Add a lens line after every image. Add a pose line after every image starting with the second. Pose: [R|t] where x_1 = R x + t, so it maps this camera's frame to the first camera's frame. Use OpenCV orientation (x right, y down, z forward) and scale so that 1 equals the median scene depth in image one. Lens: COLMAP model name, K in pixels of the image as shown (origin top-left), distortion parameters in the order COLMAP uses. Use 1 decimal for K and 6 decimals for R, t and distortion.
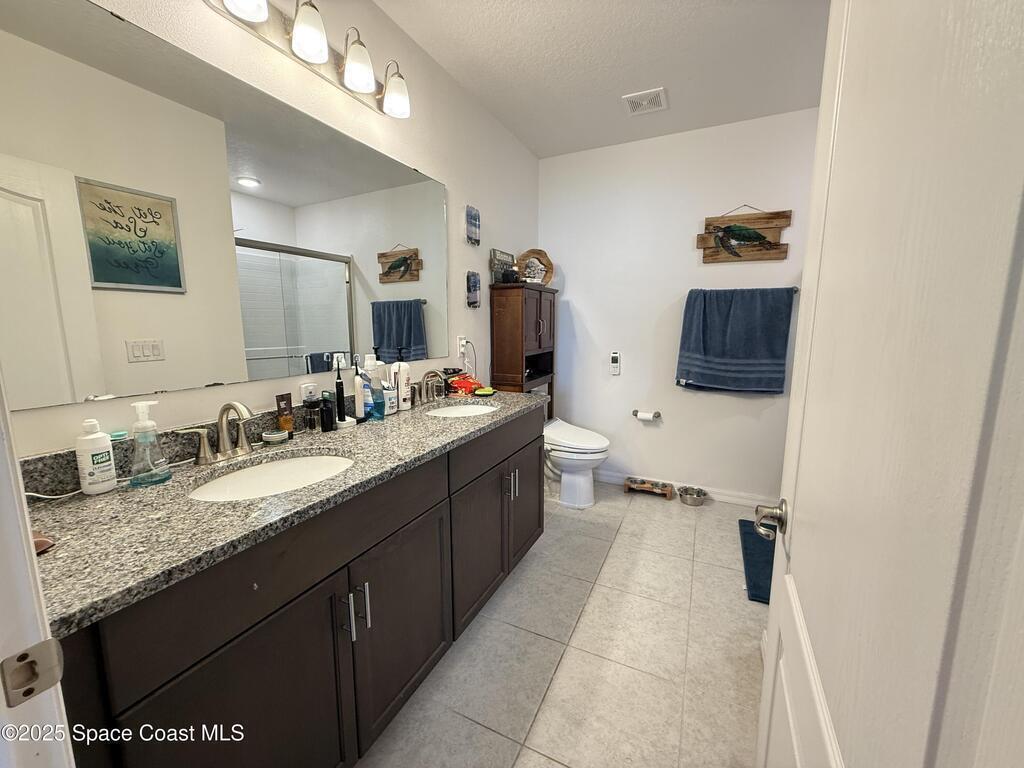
lens RADIAL K [[409.4, 0, 508.1], [0, 409.4, 382.5], [0, 0, 1]] dist [0.005681, -0.000608]
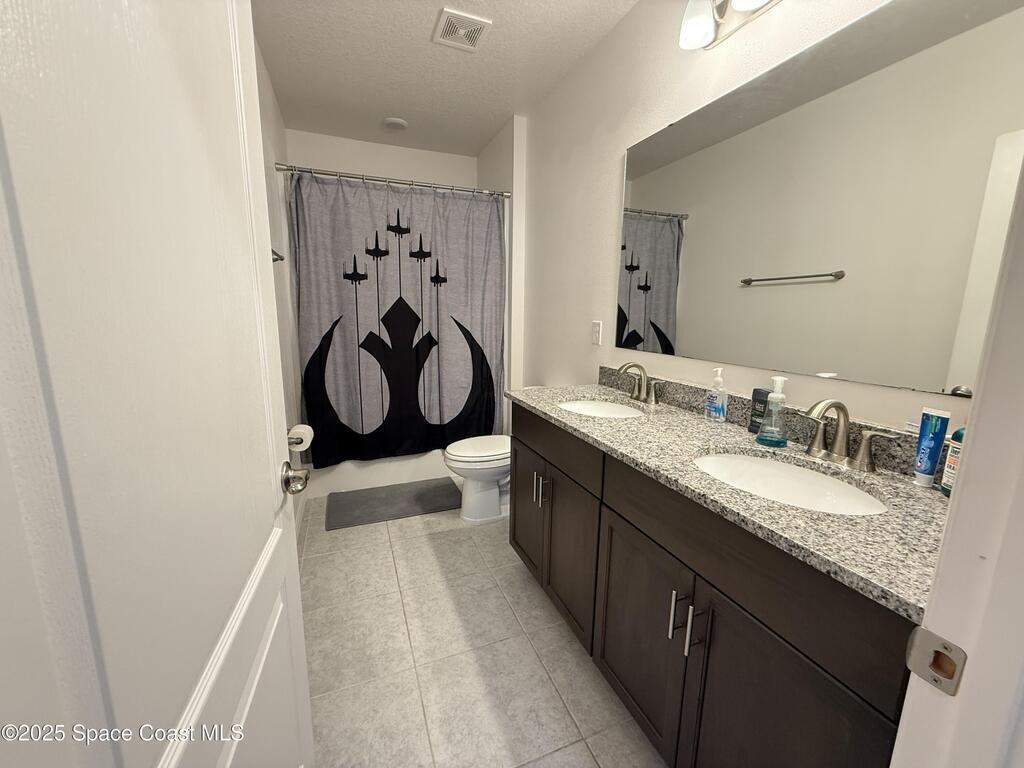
lens RADIAL K [[409.4, 0, 511.2], [0, 409.4, 382.3], [0, 0, 1]] dist [0.005681, -0.000608]
pose [[-0.660824, 0.120777, -0.740760, 0.526389], [-0.129190, 0.953932, 0.270782, -0.161111], [0.739339, 0.274638, -0.614778, 1.142245]]
